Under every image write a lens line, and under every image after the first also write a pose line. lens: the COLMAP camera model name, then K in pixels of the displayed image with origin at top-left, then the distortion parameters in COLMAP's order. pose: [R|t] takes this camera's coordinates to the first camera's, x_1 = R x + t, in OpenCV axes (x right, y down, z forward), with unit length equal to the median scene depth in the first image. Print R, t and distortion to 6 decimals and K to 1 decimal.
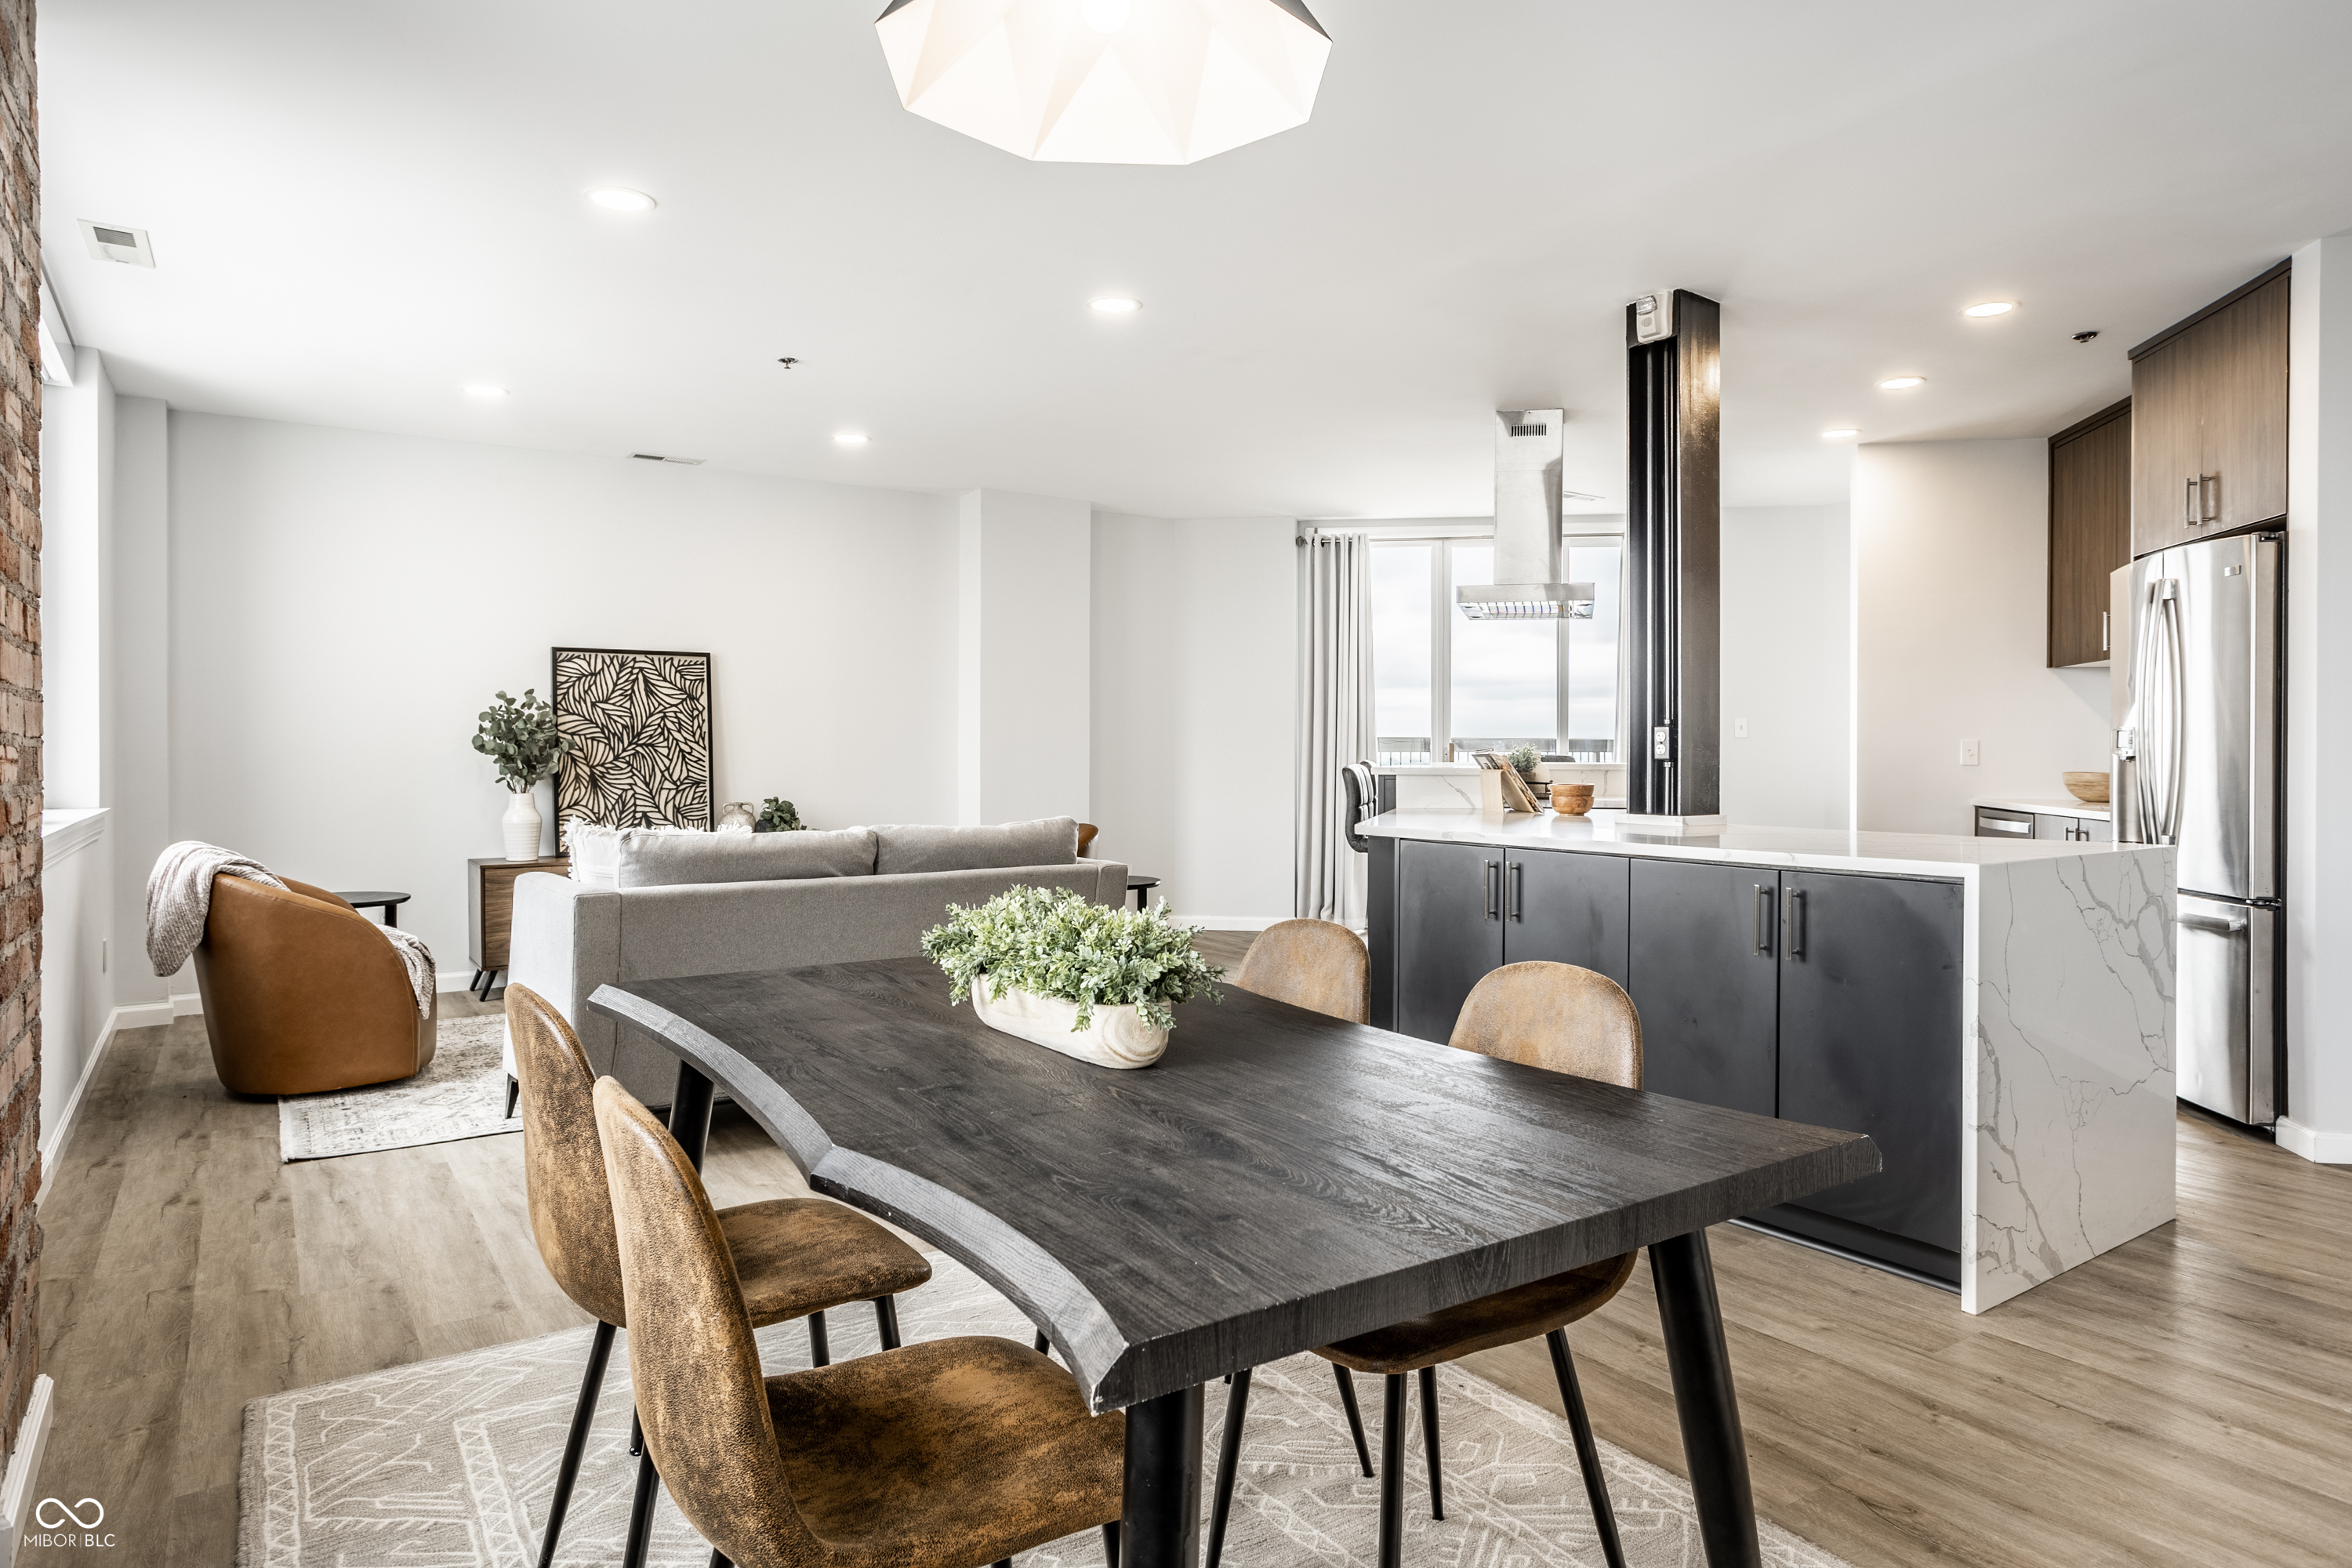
lens RADIAL K [[1417.0, 0, 1211.5], [0, 1417.0, 751.6], [0, 0, 1]] dist [-0.046048, 0.037126]
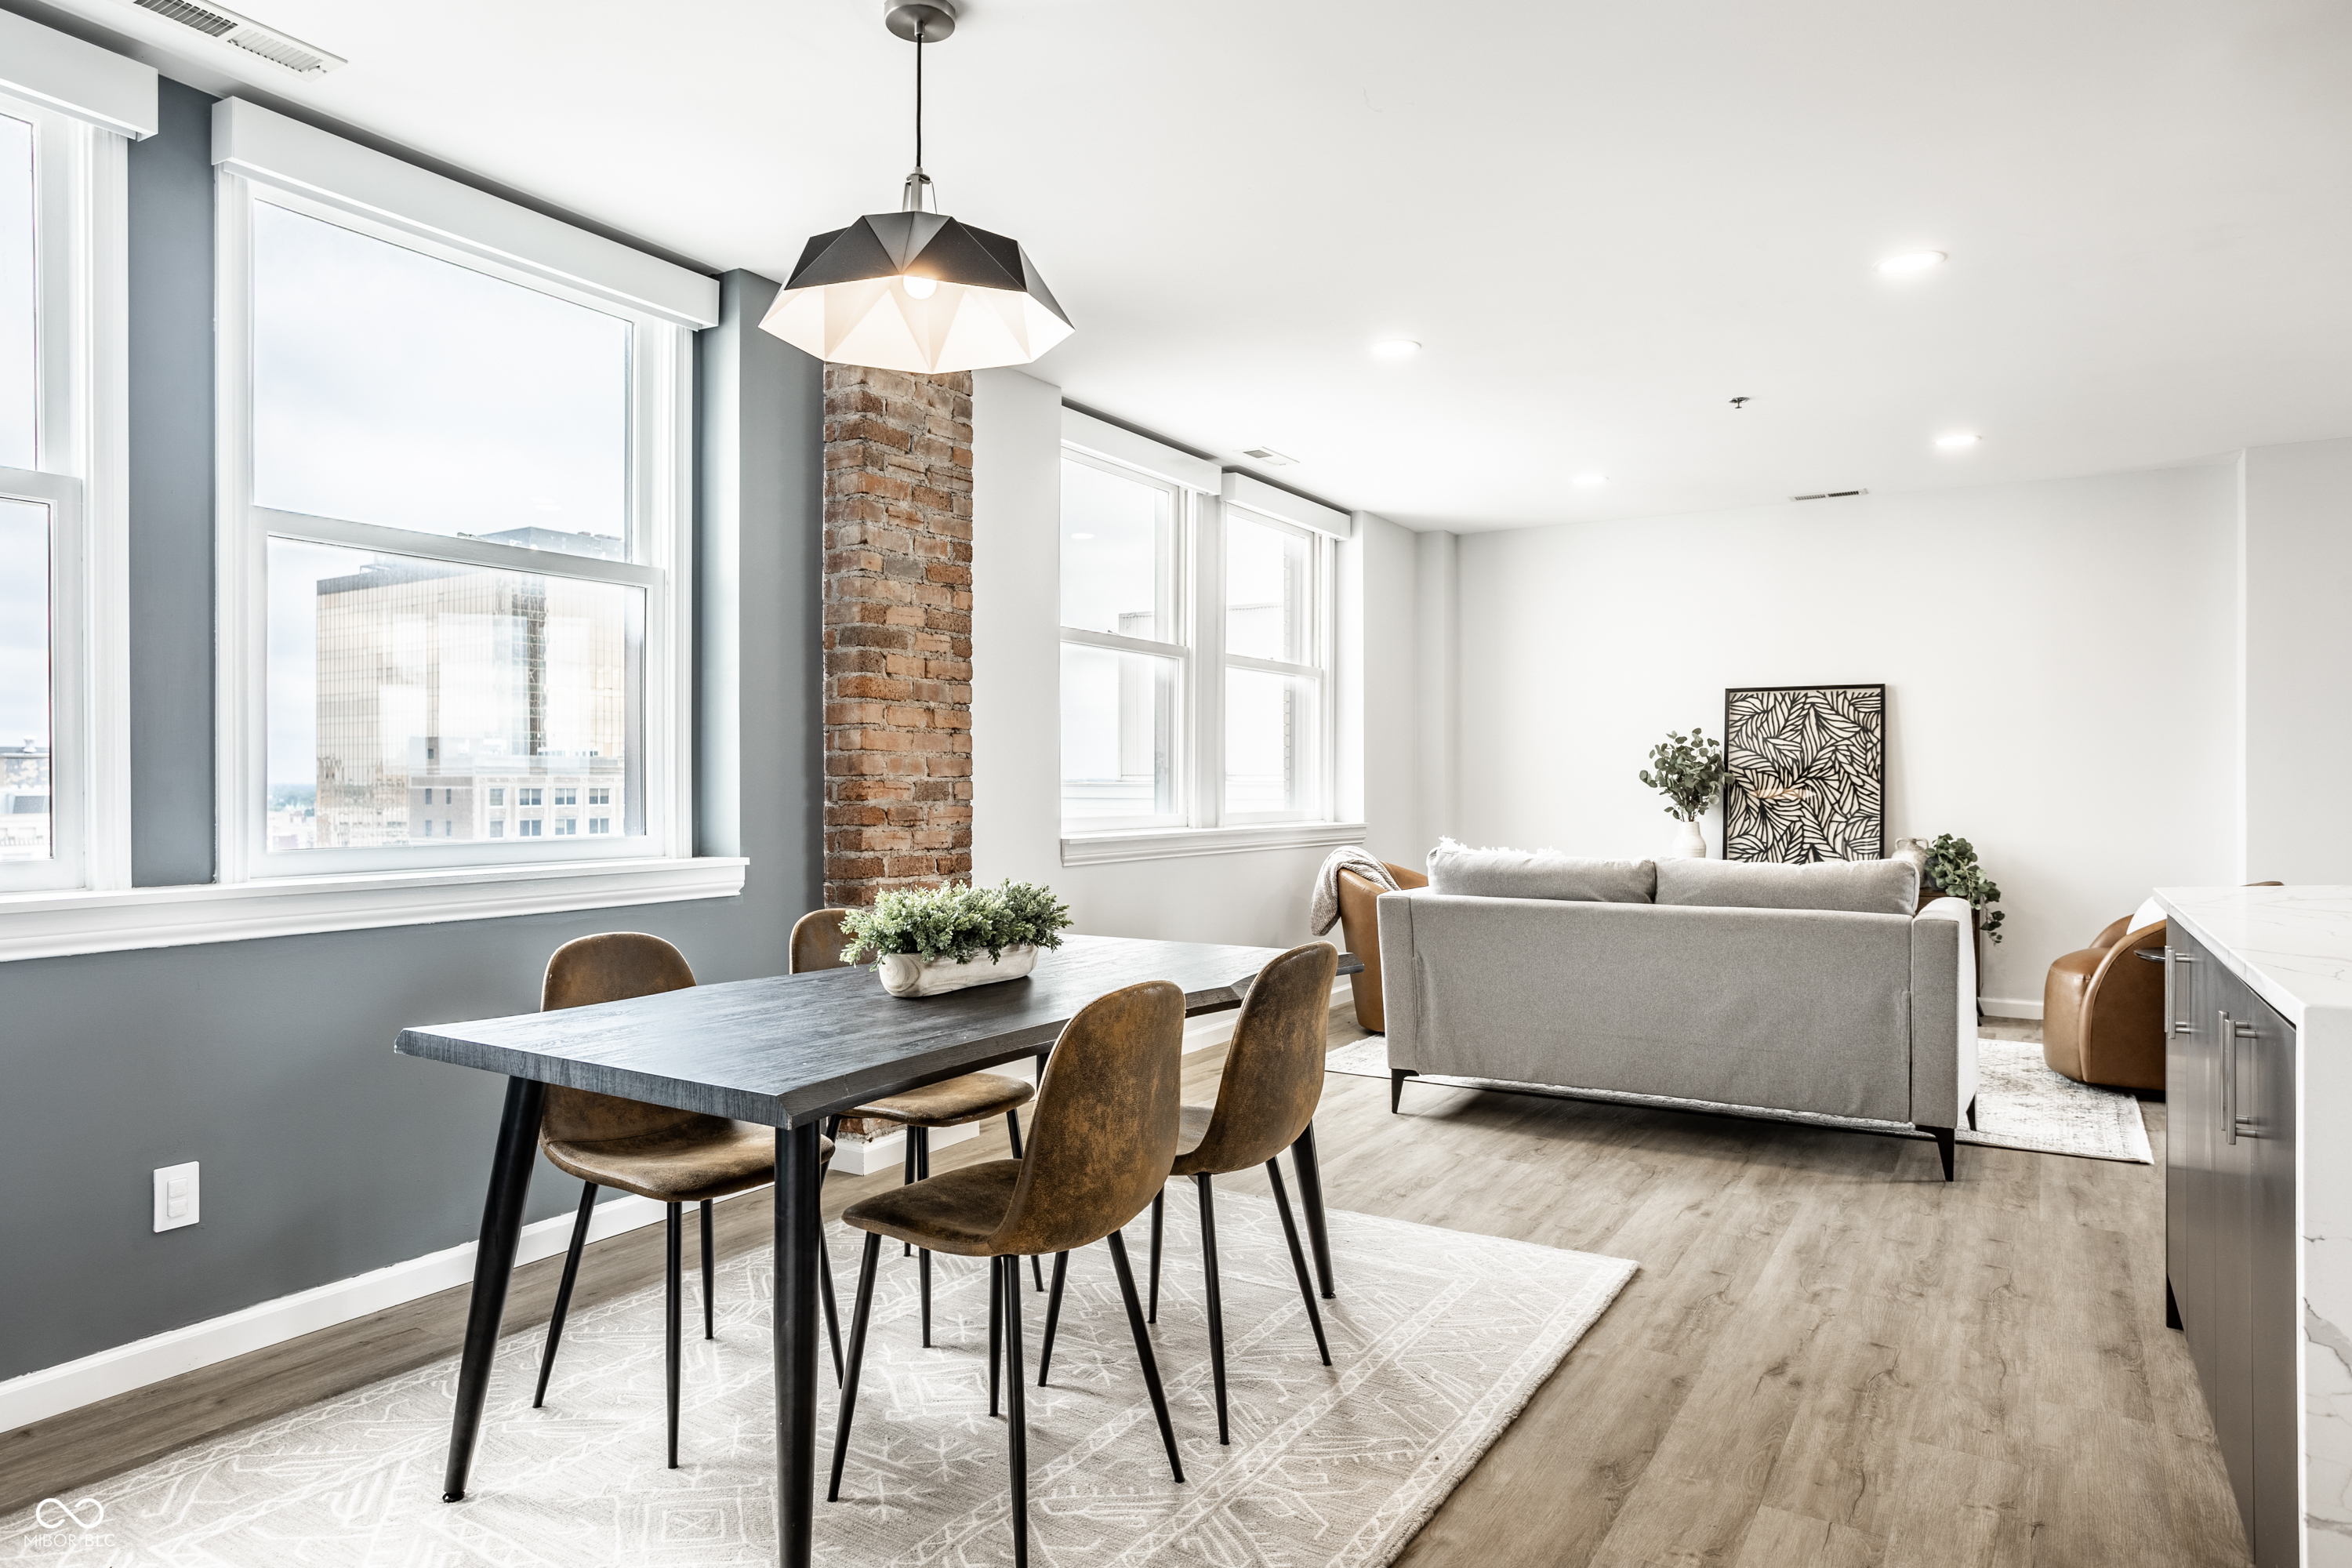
lens RADIAL K [[1411.6, 0, 1160.7], [0, 1411.6, 778.0], [0, 0, 1]] dist [-0.046634, 0.038295]
pose [[0.387817, -0.003275, -0.921730, 0.373429], [-0.001475, 0.999990, -0.004173, 0.000099], [0.921735, 0.002978, 0.387809, 0.179090]]
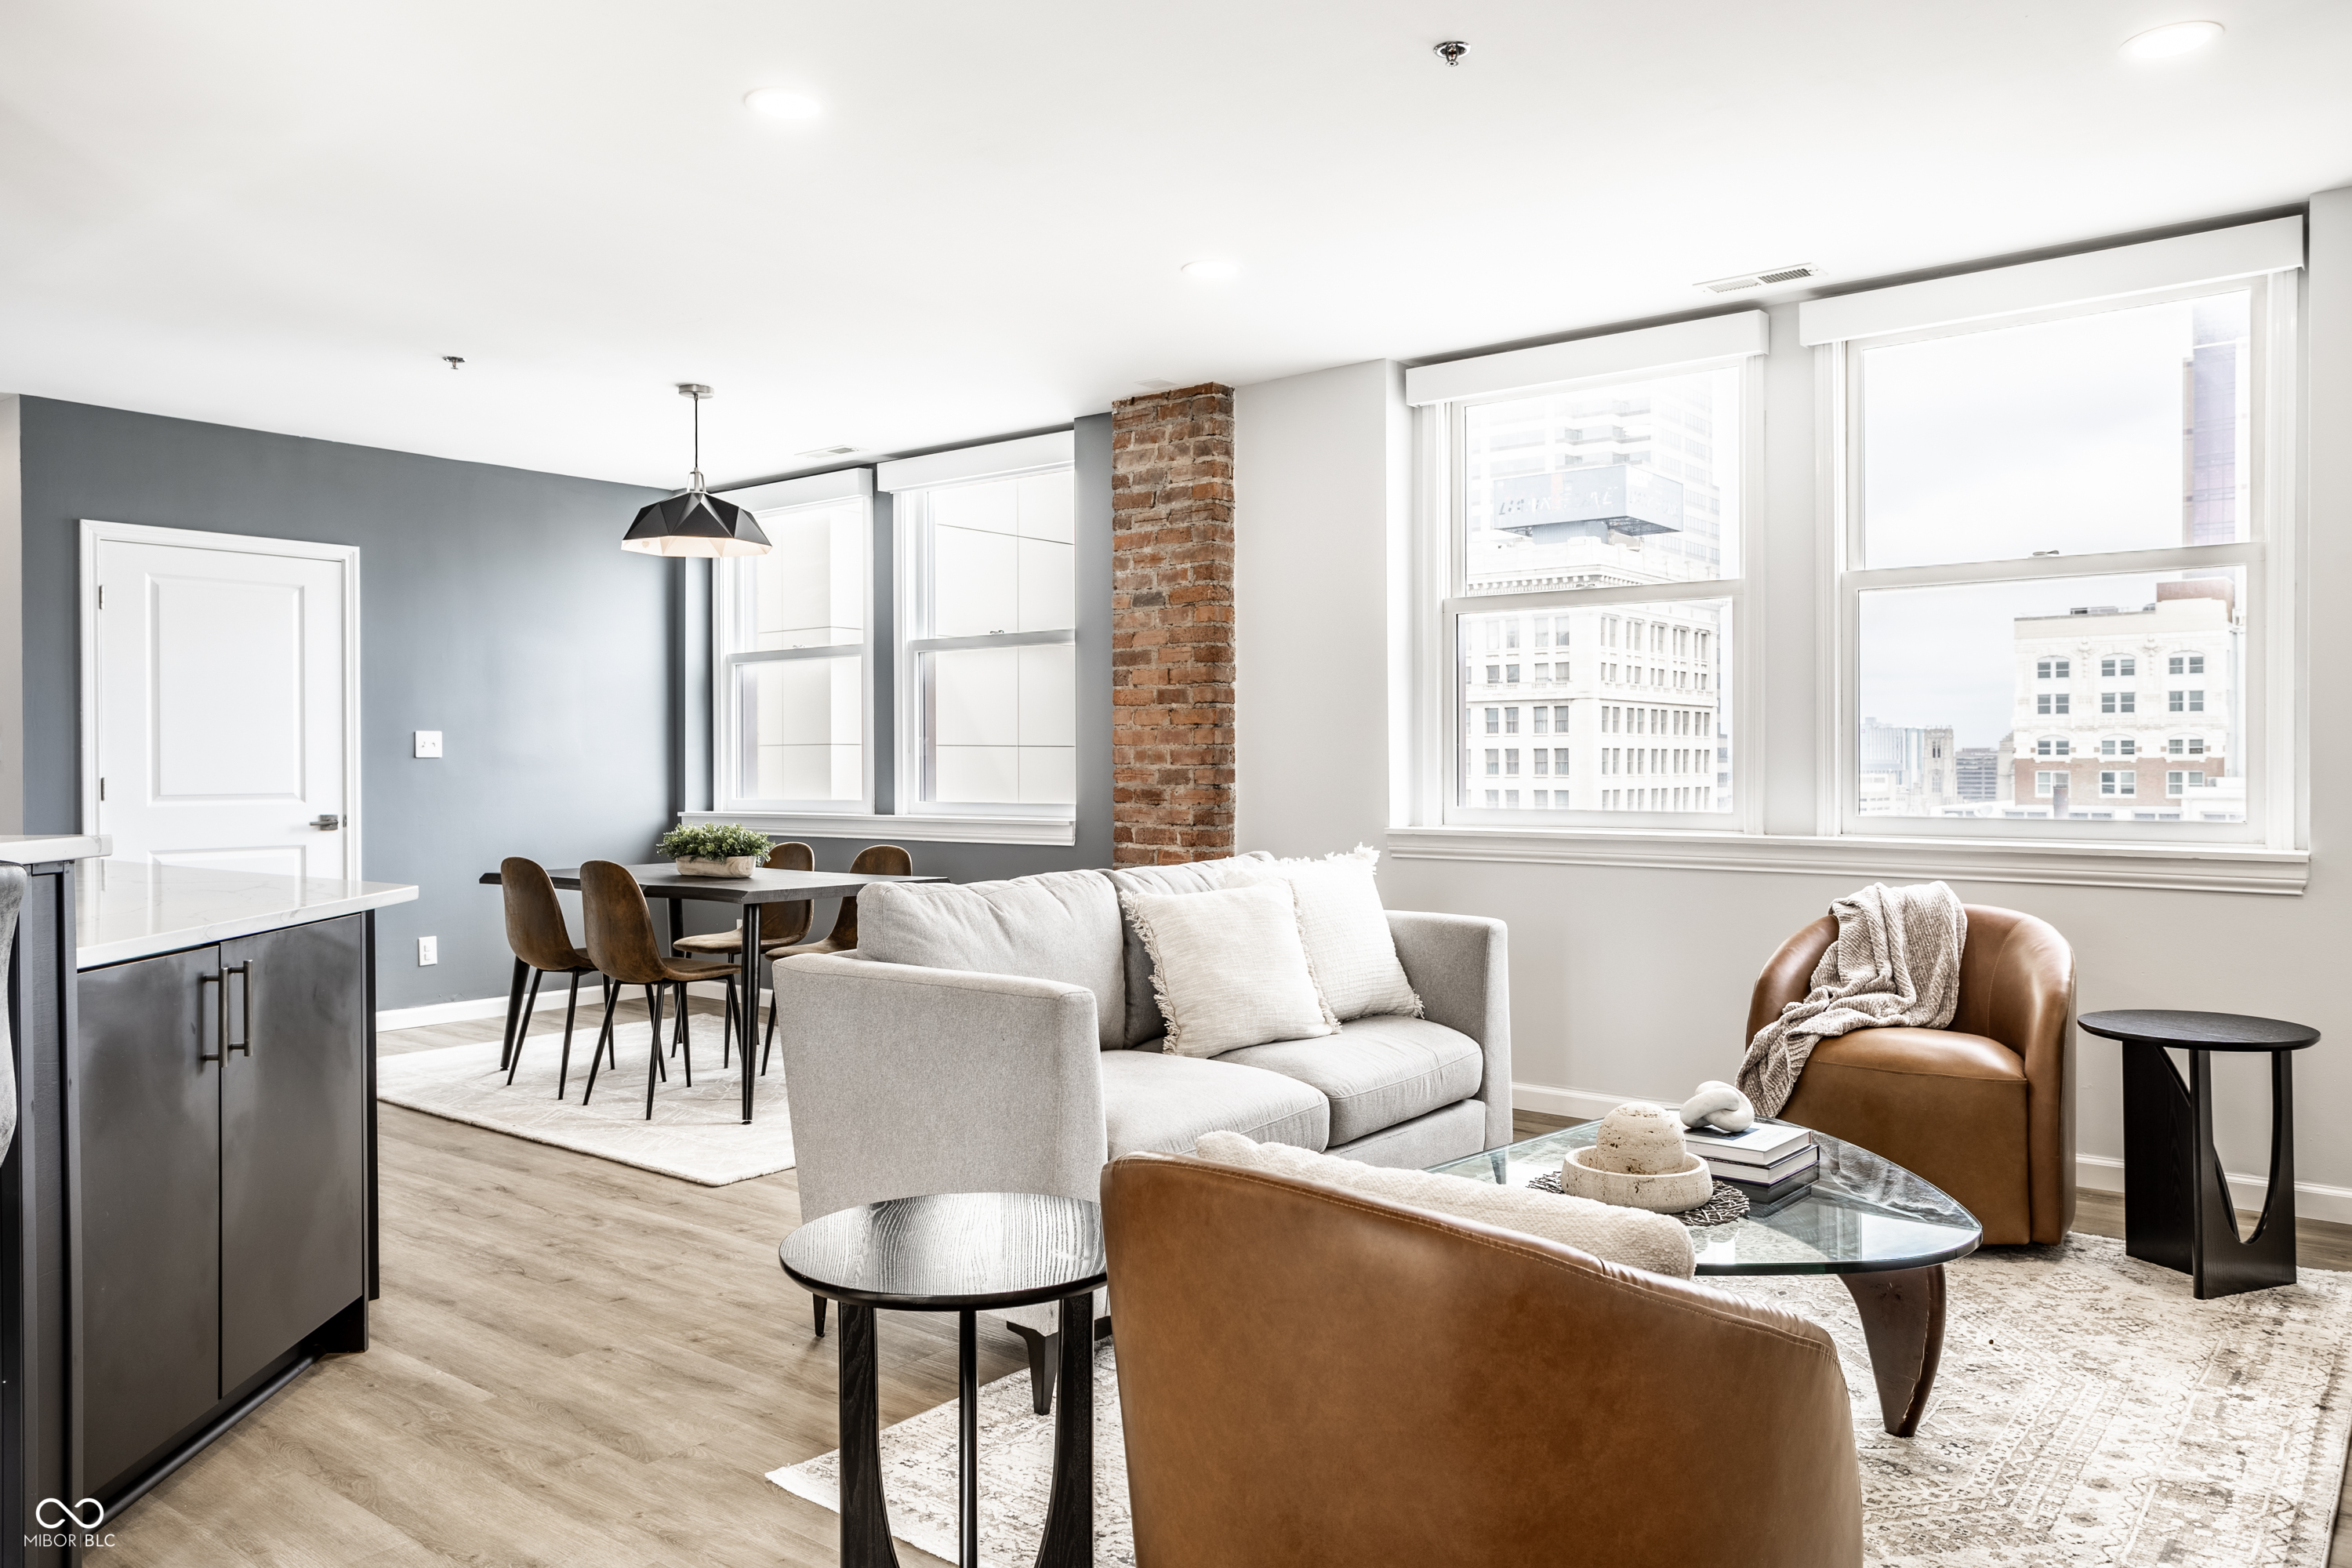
lens RADIAL K [[1655.9, 0, 1180.2], [0, 1655.9, 770.1], [0, 0, 1]] dist [-0.036999, 0.061445]
pose [[-0.959278, 0.004460, -0.282429, -0.017959], [0.003027, 0.999980, 0.005510, -0.005381], [0.282448, 0.004431, -0.959272, 1.257572]]
